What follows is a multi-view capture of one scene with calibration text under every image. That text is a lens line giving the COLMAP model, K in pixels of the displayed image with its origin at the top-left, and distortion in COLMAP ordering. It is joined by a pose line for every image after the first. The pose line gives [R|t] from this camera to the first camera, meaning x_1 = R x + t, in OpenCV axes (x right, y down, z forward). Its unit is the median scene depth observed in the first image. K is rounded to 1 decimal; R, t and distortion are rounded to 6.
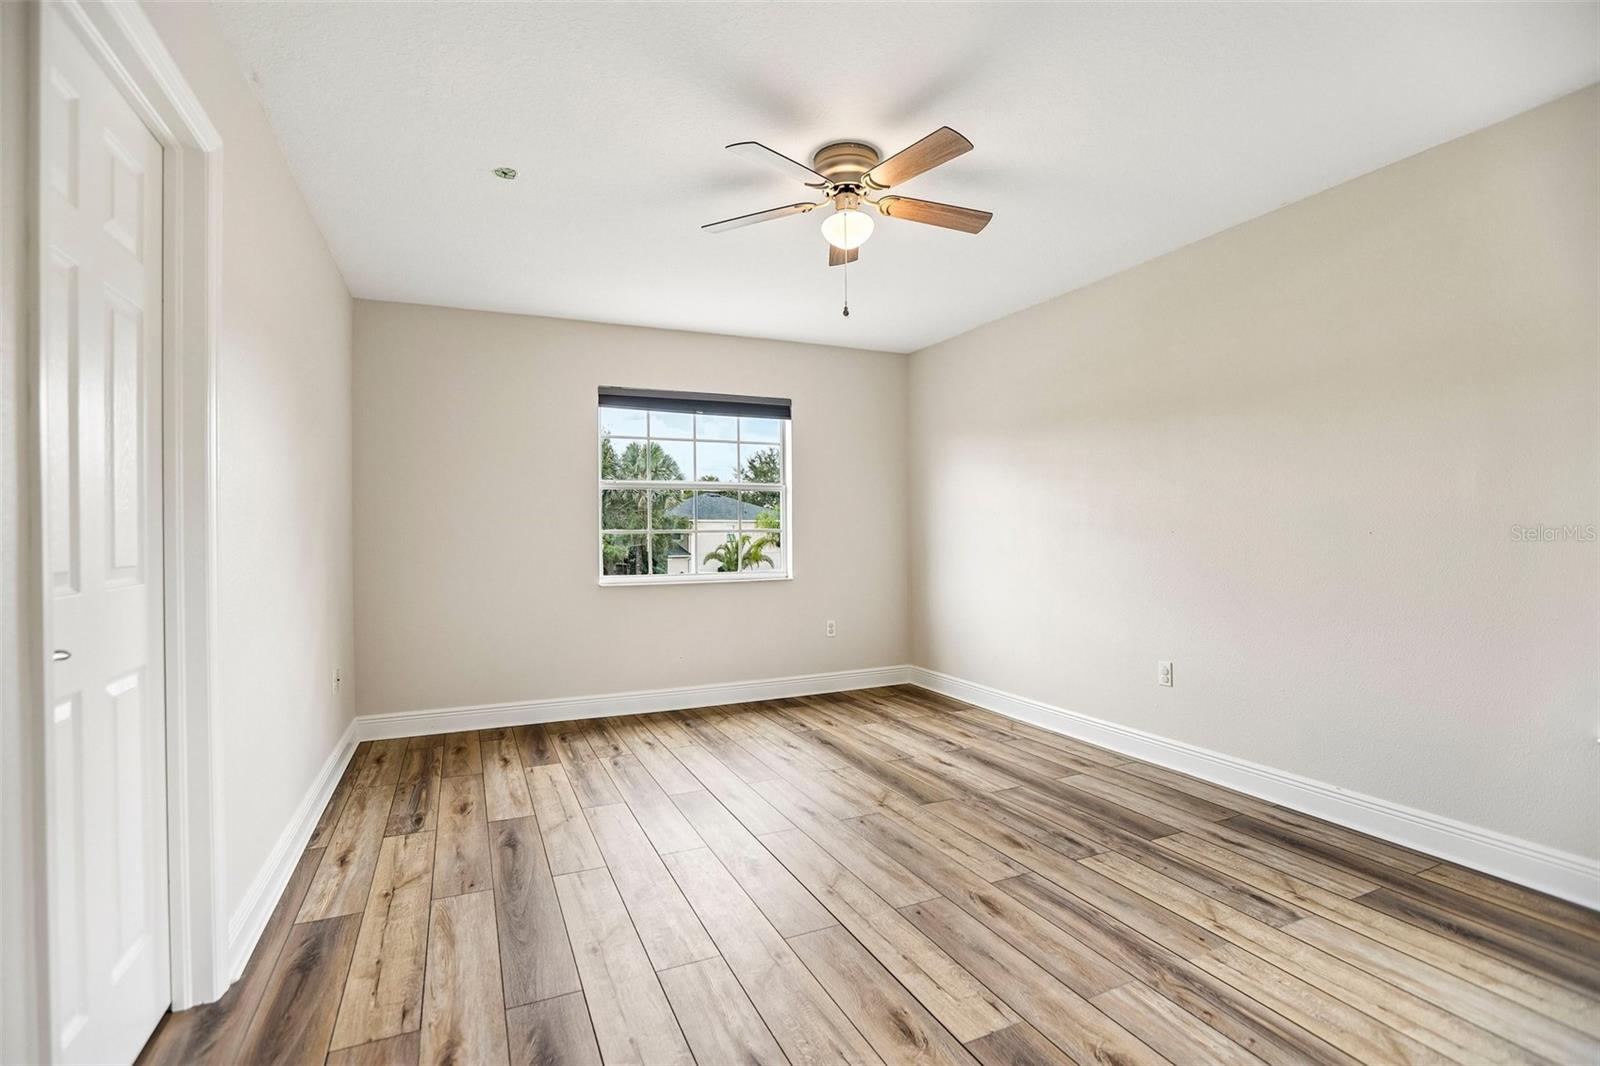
lens RADIAL K [[726.8, 0, 800.0], [0, 726.8, 533.0], [0, 0, 1]] dist [-0.058295, 0.021031]
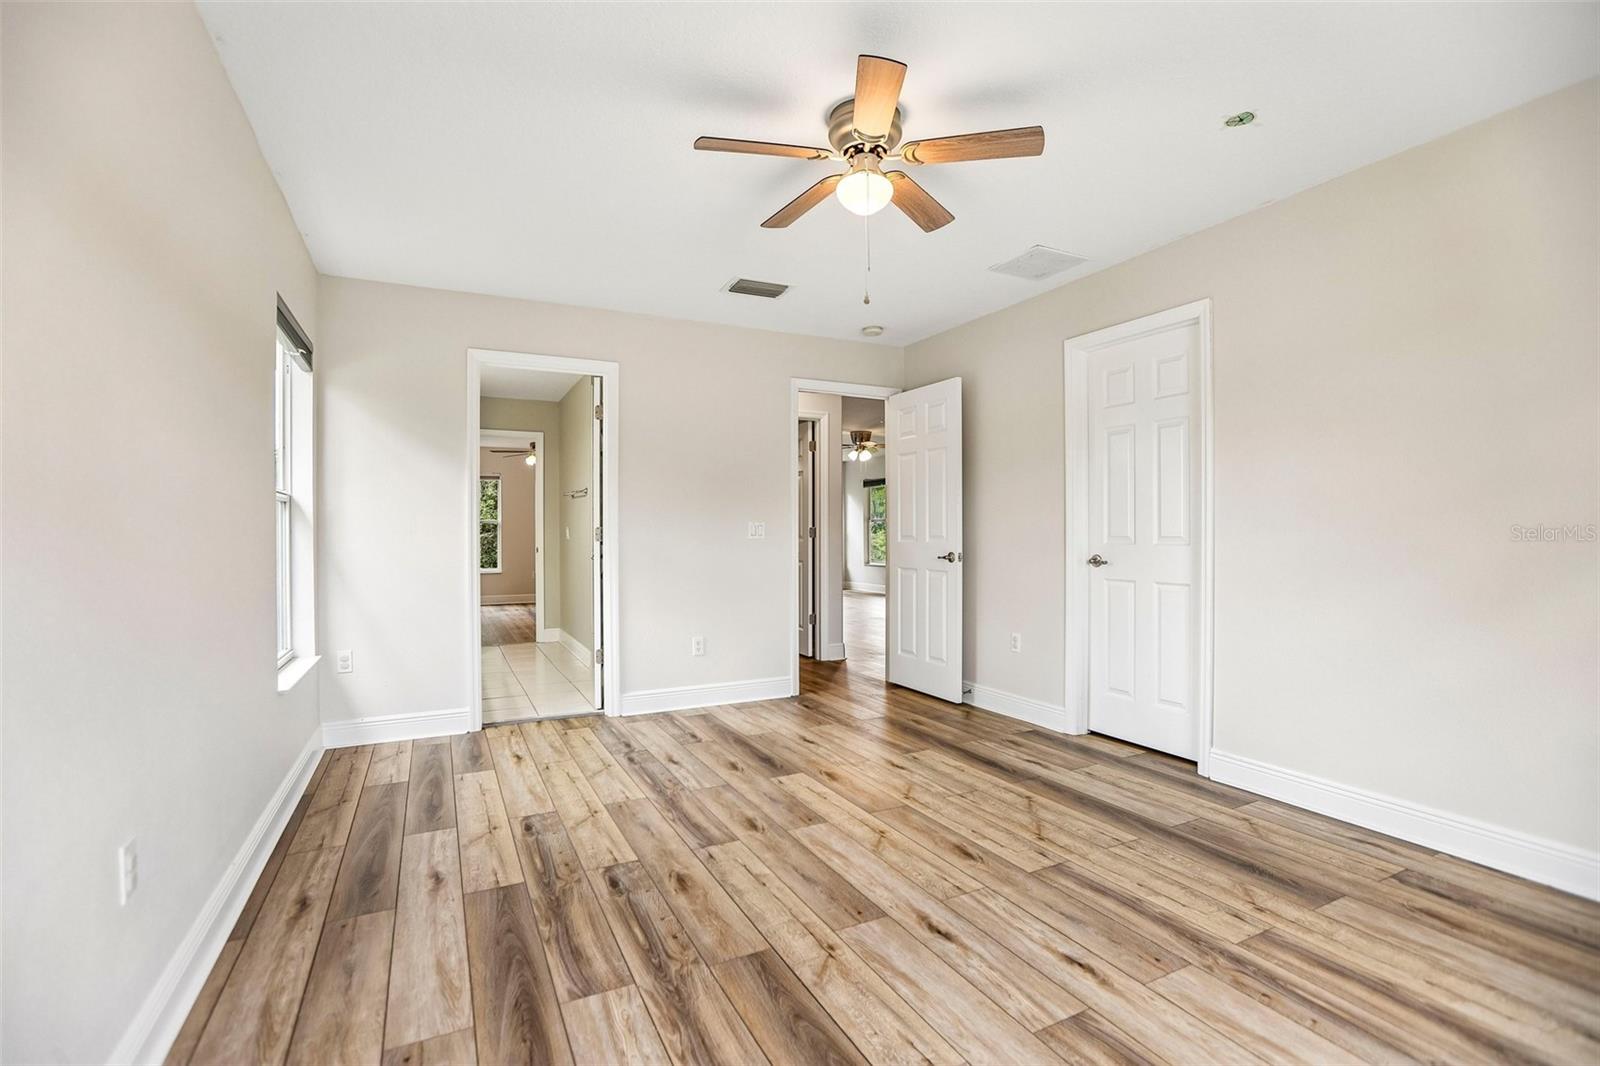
lens RADIAL K [[726.8, 0, 800.0], [0, 726.8, 533.0], [0, 0, 1]] dist [-0.058295, 0.021031]
pose [[-0.999446, 0.012218, -0.030950, 0.189324], [0.012096, 0.999918, 0.004108, 0.008068], [0.030998, 0.003731, -0.999512, 1.990102]]
